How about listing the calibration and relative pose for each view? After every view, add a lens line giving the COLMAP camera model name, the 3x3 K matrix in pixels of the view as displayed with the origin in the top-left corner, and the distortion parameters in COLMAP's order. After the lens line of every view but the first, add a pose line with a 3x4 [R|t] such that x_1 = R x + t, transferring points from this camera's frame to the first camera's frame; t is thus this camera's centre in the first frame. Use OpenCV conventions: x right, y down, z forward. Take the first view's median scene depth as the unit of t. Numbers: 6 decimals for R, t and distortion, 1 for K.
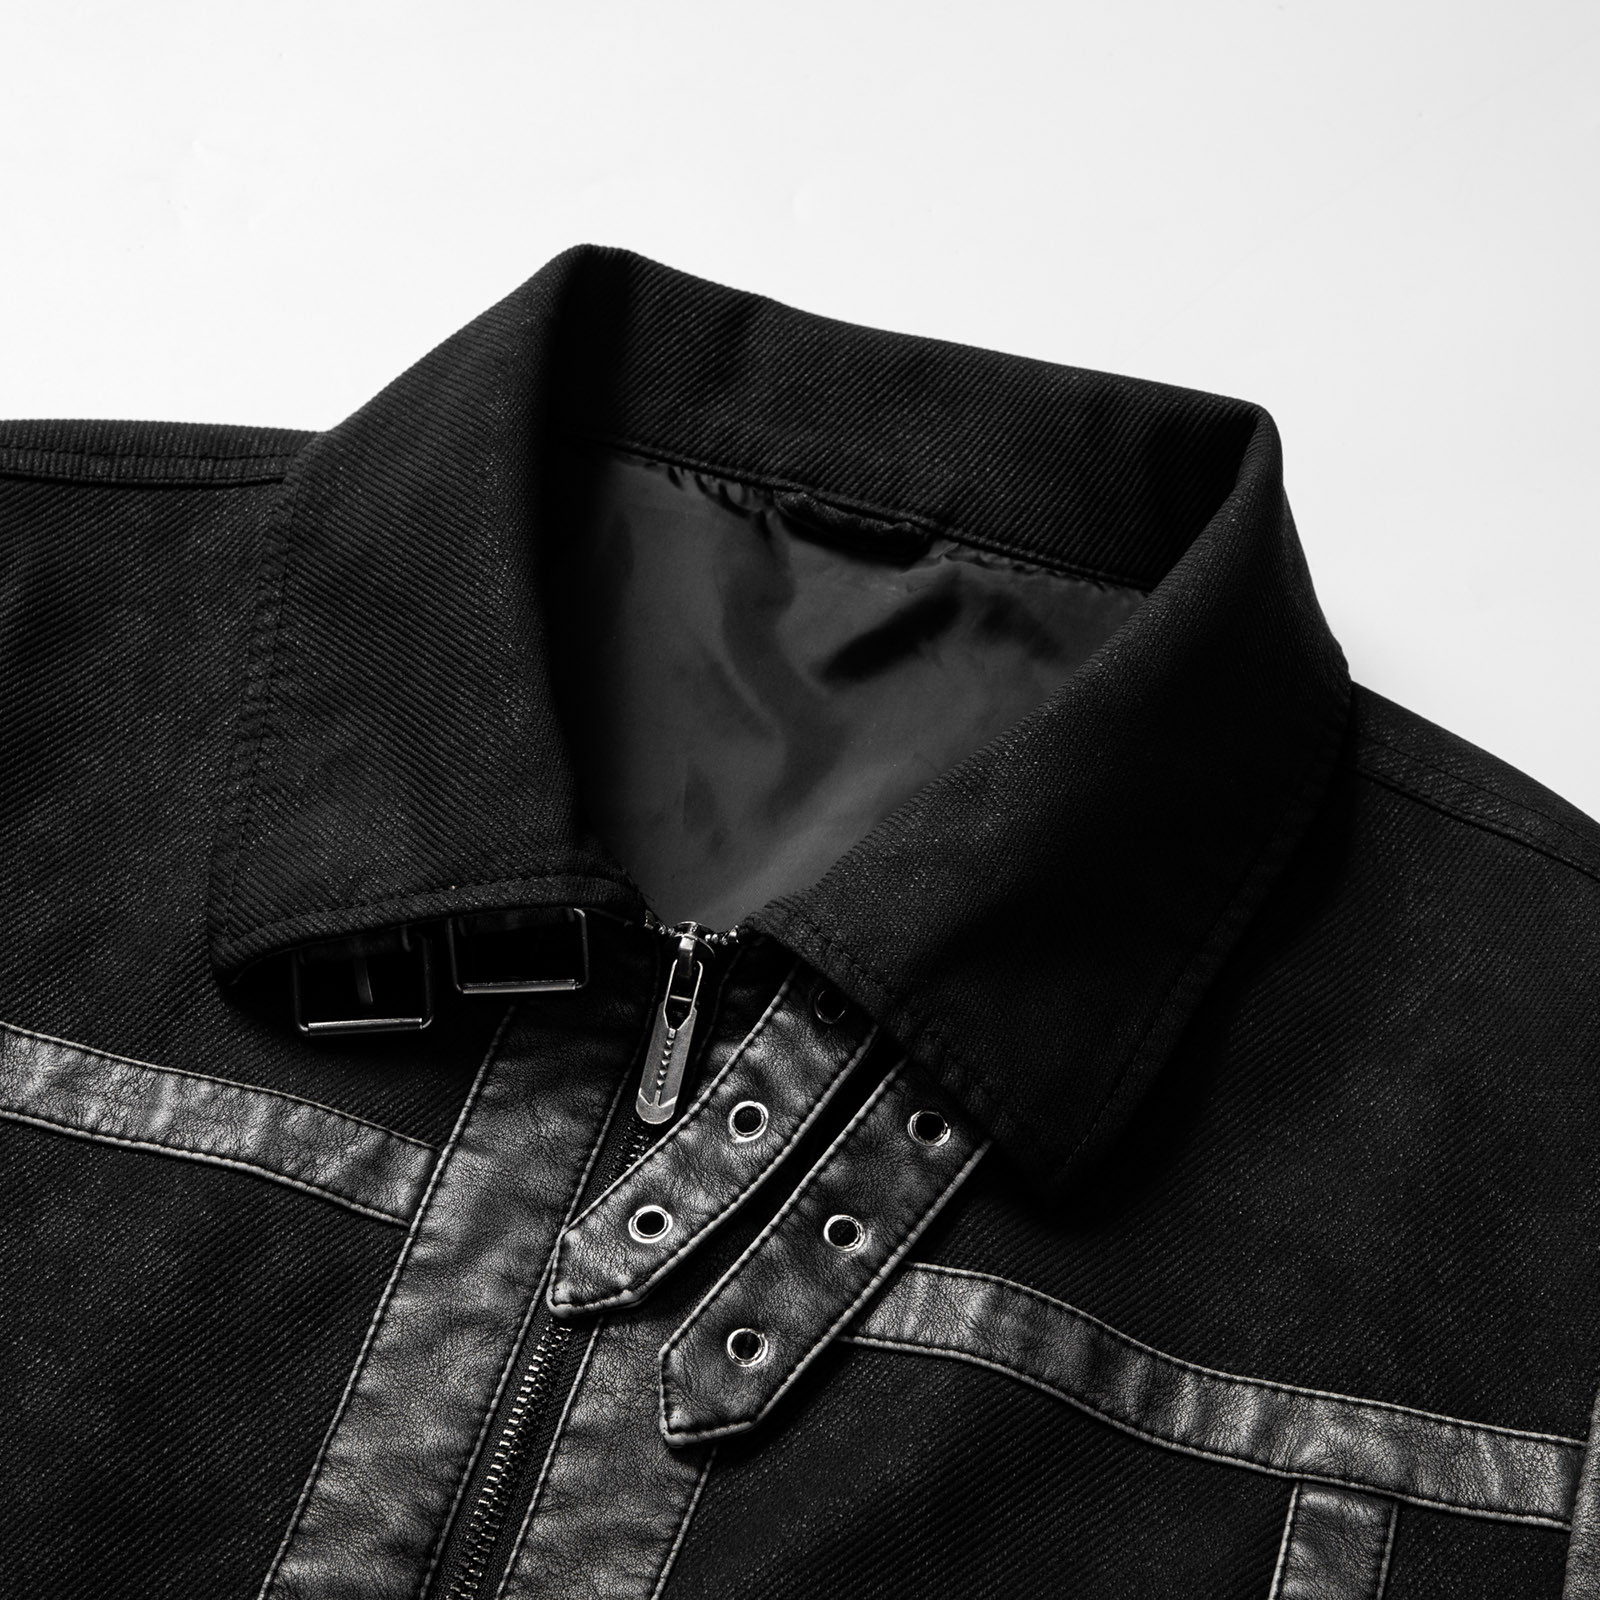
lens RADIAL K [[3624.7, 0, 800.6], [0, 3624.7, 799.5], [0, 0, 1]] dist [-0.060082, 0.000000]
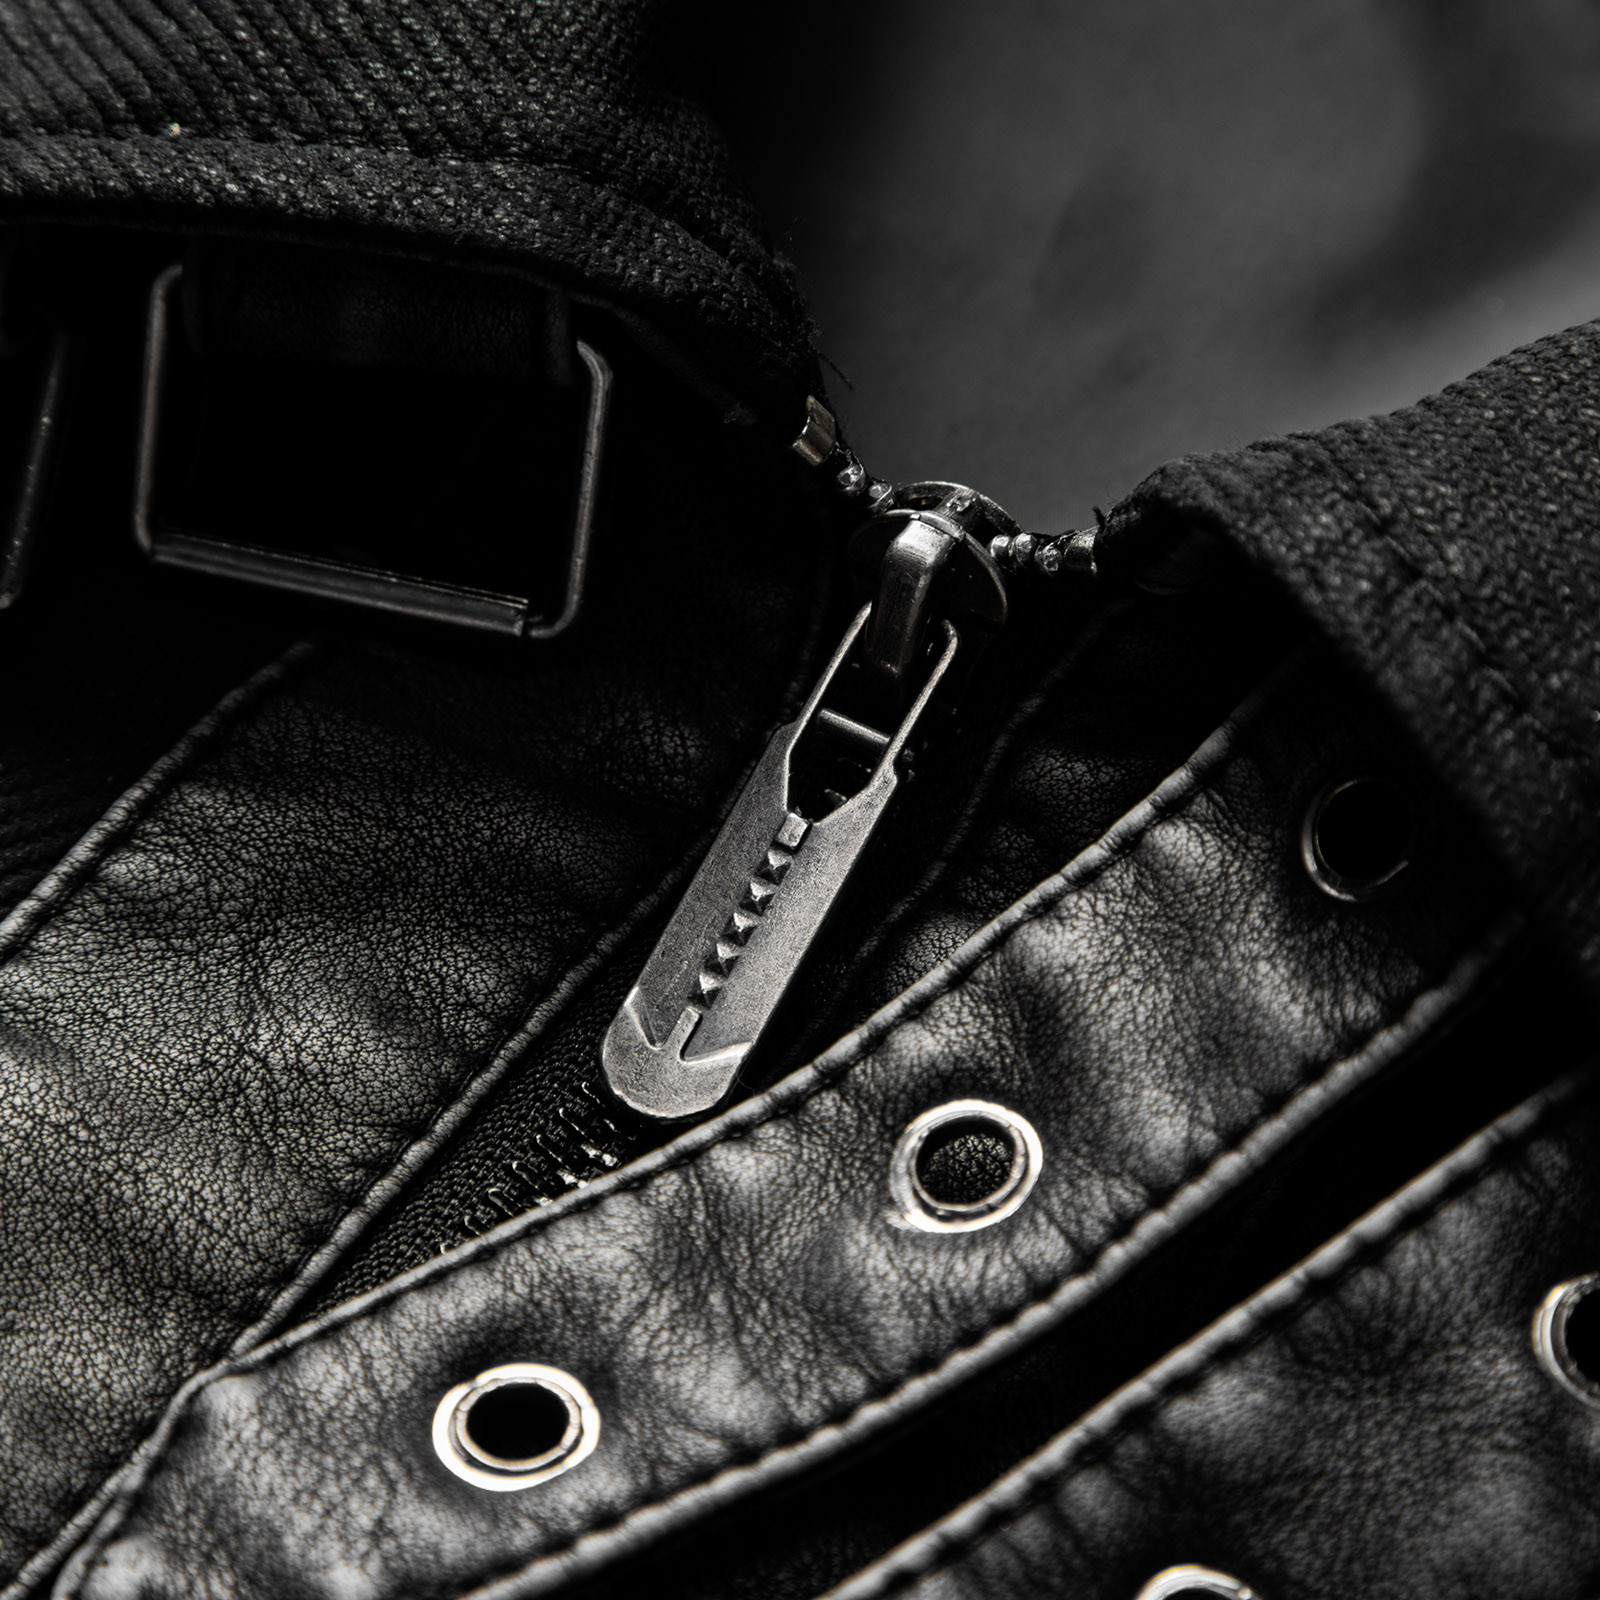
lens RADIAL K [[5421.1, 0, 799.1], [0, 5421.1, 800.3], [0, 0, 1]] dist [0.100191, 0.000000]
pose [[0.962895, 0.239438, -0.124507, 0.017970], [-0.249945, 0.965209, -0.076807, 0.096990], [0.101784, 0.105077, 0.989242, 0.590088]]
